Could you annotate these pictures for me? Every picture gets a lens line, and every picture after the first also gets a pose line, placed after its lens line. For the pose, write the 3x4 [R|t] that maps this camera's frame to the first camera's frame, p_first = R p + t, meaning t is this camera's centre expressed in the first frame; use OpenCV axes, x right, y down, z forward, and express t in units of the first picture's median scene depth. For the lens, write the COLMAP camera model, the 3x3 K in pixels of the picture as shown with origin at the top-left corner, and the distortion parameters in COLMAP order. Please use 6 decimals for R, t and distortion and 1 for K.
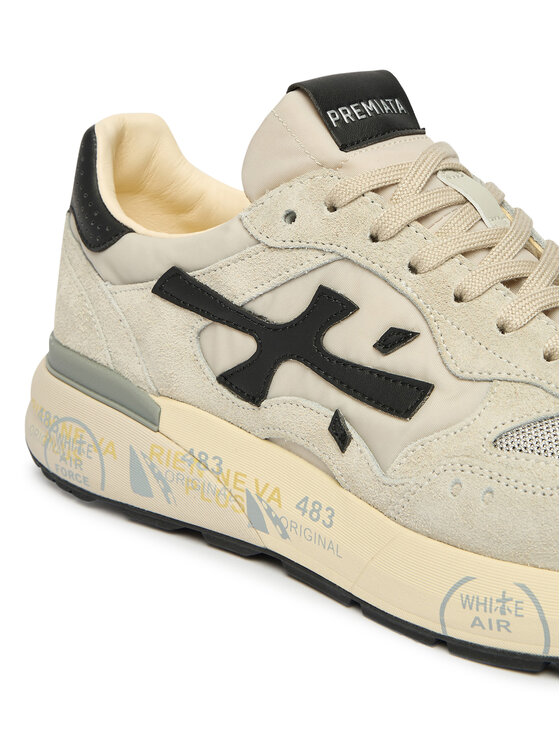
lens RADIAL K [[1540.0, 0, 280.0], [0, 1540.0, 373.0], [0, 0, 1]] dist [-0.059317, -0.267713]
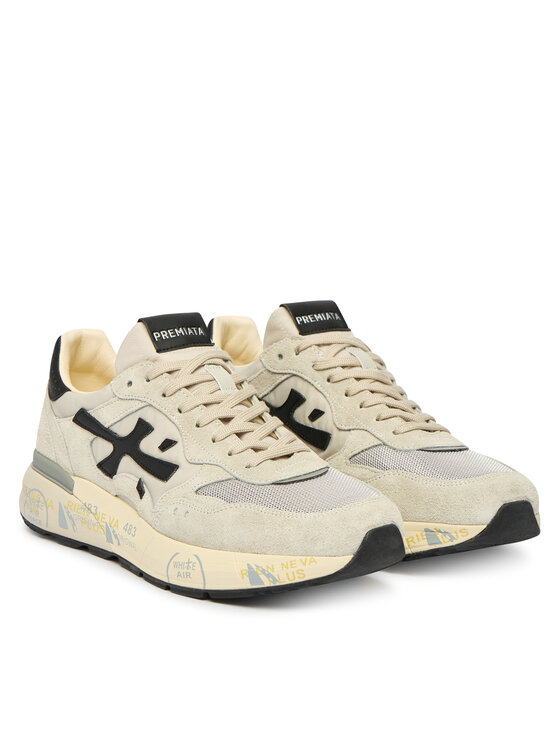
lens RADIAL K [[2171.2, 0, 280.0], [0, 2171.2, 373.0], [0, 0, 1]] dist [-0.083464, -0.296272]
pose [[0.979256, 0.042300, -0.198161, 0.747108], [-0.069016, 0.989120, -0.129915, 0.235628], [0.190510, 0.140896, 0.971522, -1.694986]]
